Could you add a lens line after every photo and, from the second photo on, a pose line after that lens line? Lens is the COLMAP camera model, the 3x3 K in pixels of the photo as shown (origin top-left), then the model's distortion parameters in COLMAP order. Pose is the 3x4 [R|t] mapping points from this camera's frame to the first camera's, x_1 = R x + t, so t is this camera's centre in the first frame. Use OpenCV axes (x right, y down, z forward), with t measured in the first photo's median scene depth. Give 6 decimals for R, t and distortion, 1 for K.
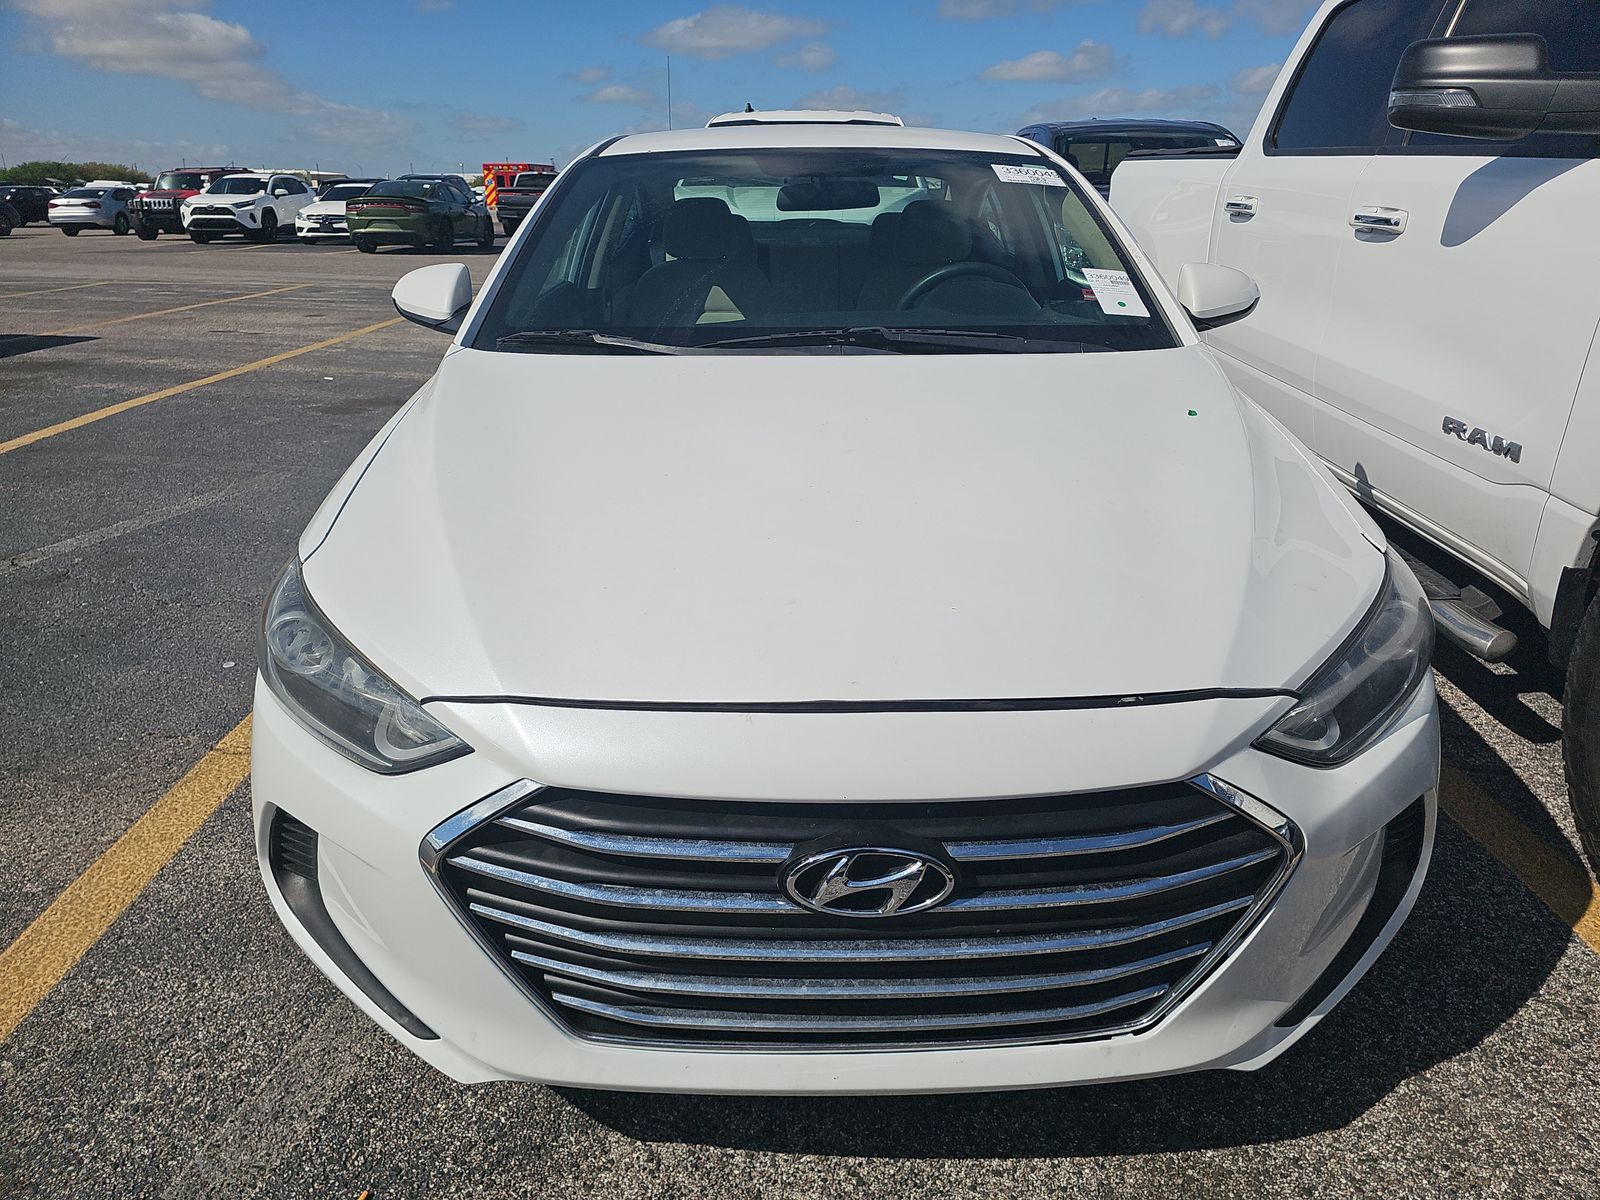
lens RADIAL K [[1058.5, 0, 827.7], [0, 1058.5, 599.3], [0, 0, 1]] dist [0.080427, -0.079230]
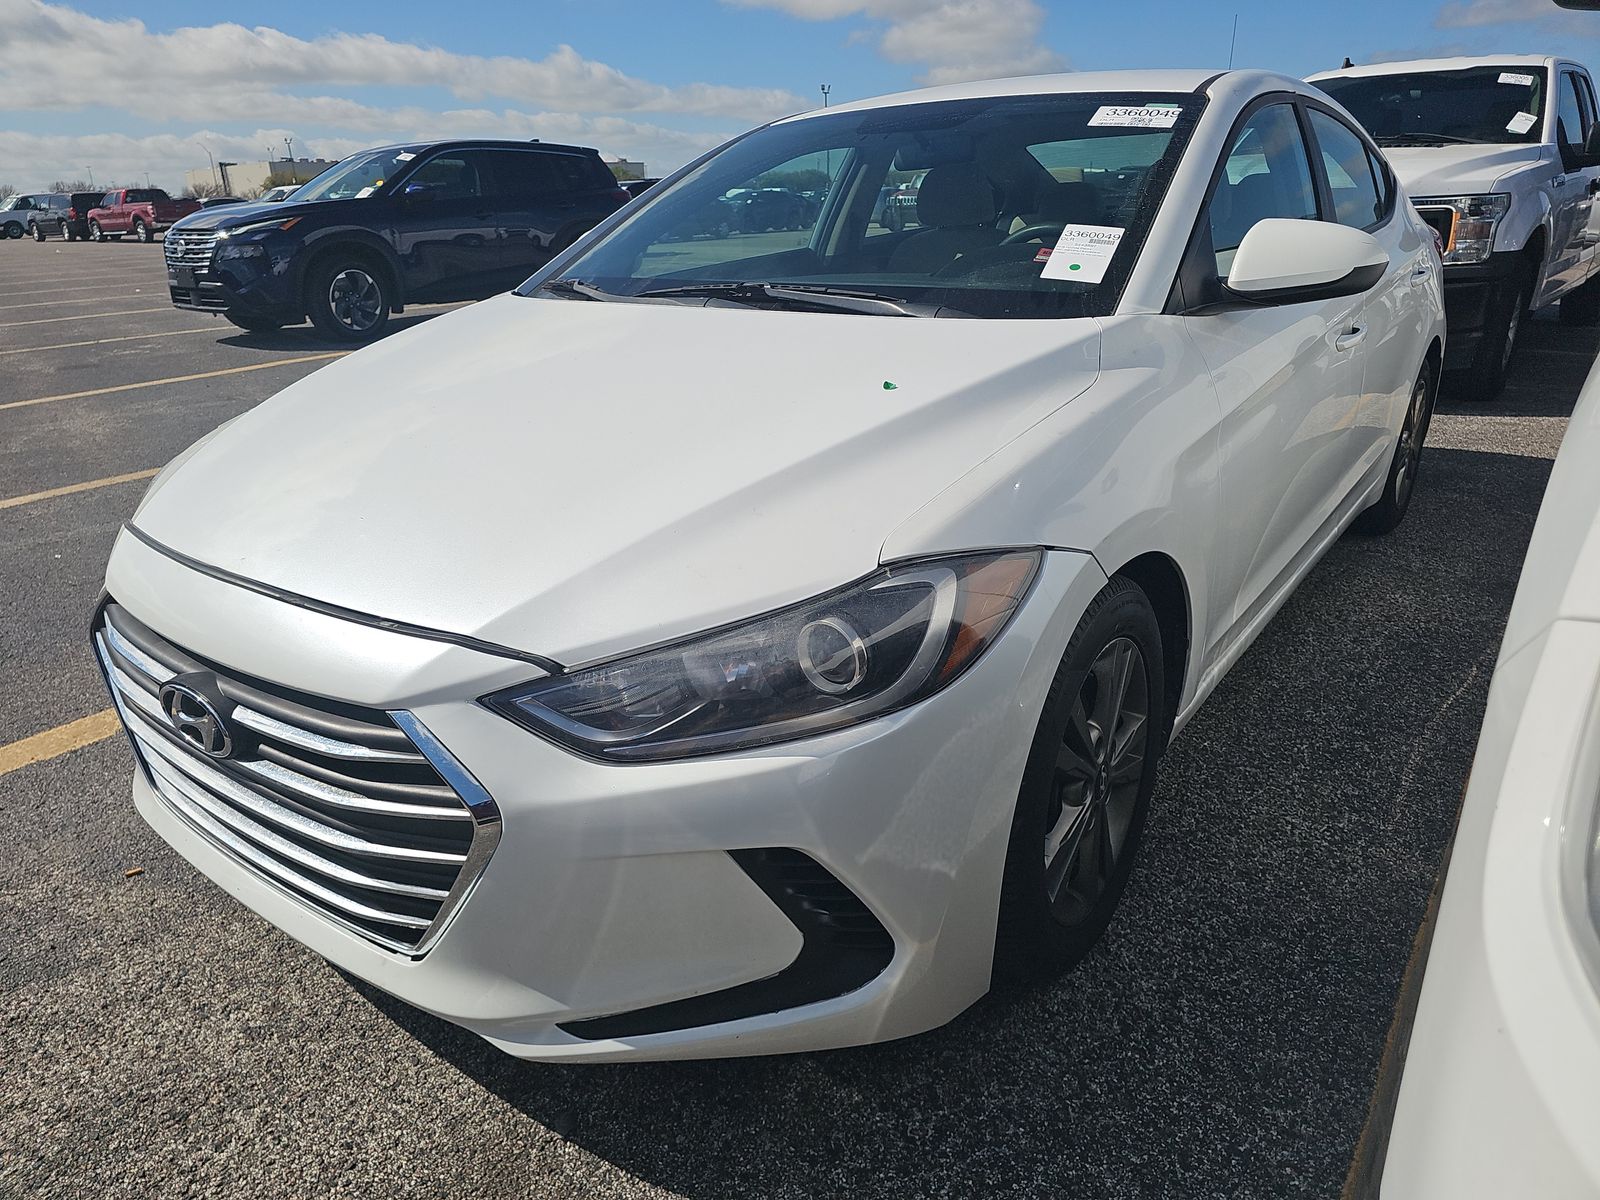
lens RADIAL K [[1058.5, 0, 827.7], [0, 1058.5, 599.3], [0, 0, 1]] dist [0.080427, -0.079230]
pose [[0.784035, 0.197097, -0.588593, 0.733682], [-0.191954, 0.978755, 0.072055, -0.050732], [0.590291, 0.056490, 0.805212, 0.255082]]
